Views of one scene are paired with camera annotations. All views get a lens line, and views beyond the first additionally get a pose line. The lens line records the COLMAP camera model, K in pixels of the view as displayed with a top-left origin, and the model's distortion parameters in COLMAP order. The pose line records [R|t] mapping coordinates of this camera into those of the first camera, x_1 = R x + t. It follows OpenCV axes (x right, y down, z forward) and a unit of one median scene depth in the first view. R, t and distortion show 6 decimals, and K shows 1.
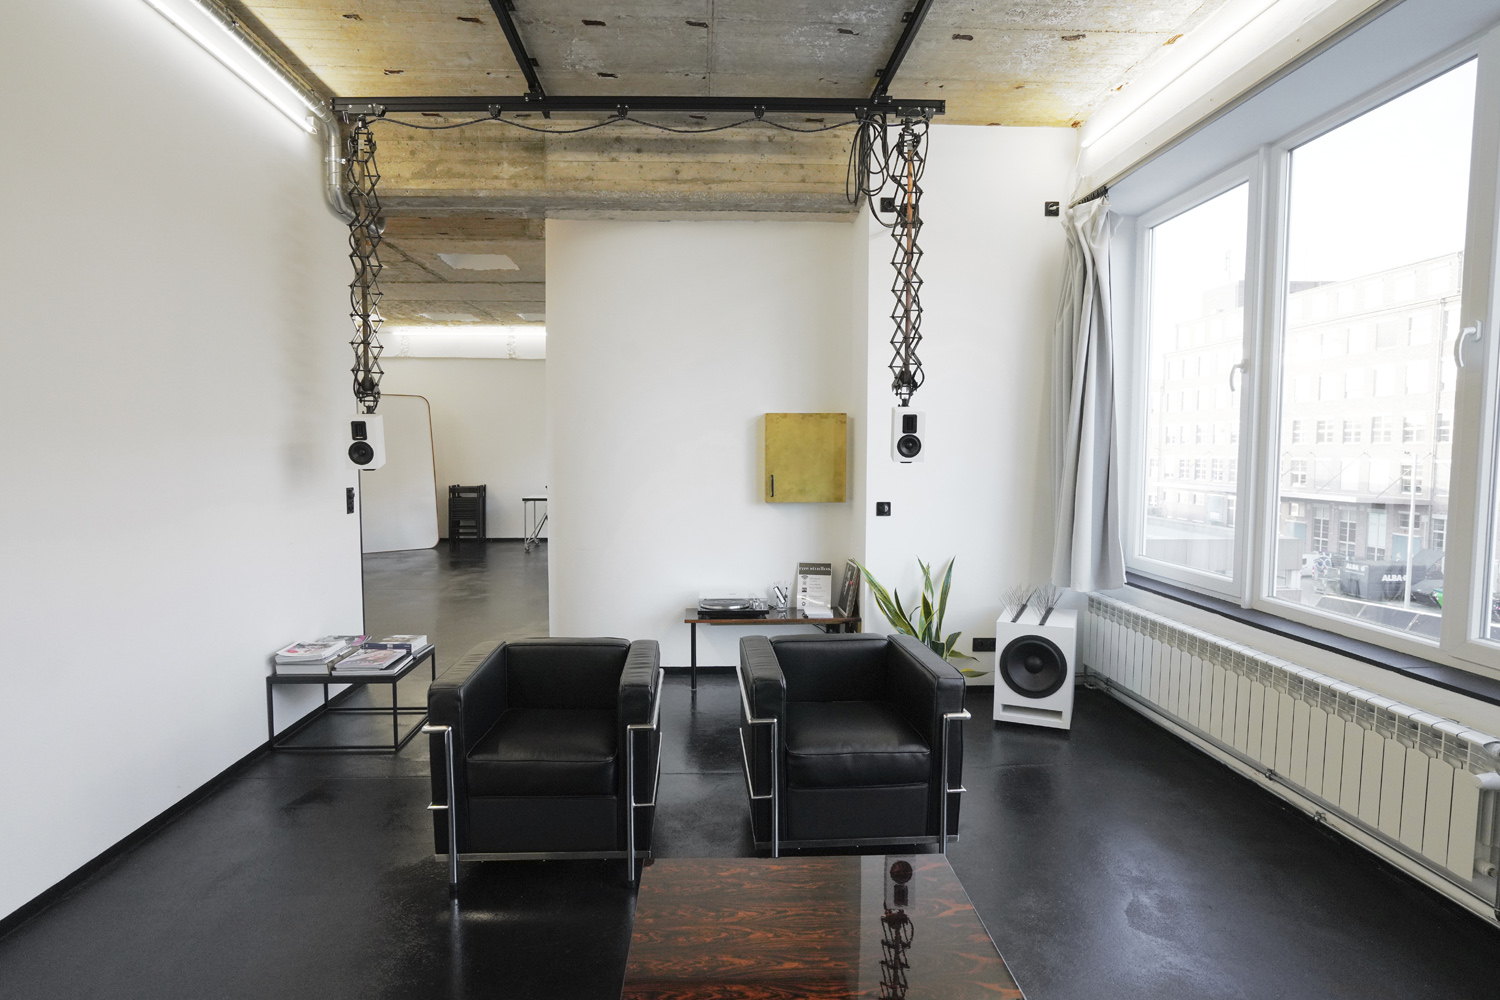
lens RADIAL K [[827.9, 0, 734.9], [0, 827.9, 509.2], [0, 0, 1]] dist [-0.064055, 0.045202]
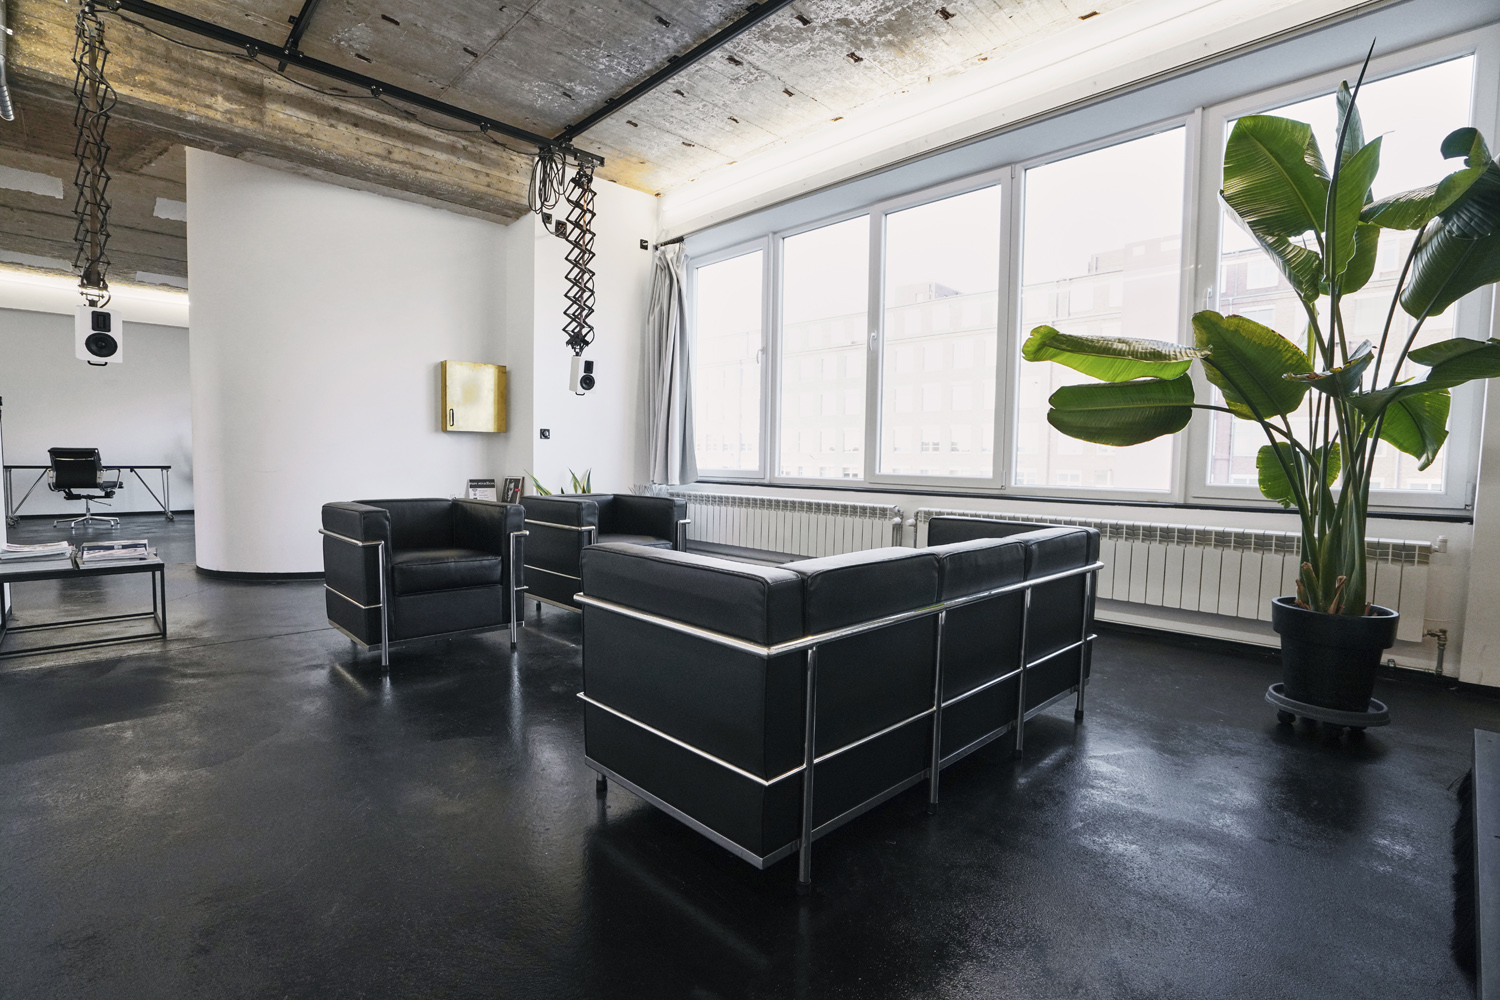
lens RADIAL K [[686.0, 0, 750.0], [0, 686.0, 500.0], [0, 0, 1]] dist [-0.047812, 0.013914]
pose [[0.739573, -0.033280, 0.672253, -0.368072], [0.038182, 0.999243, 0.007461, 0.124162], [-0.671992, 0.020150, 0.740284, -0.097945]]
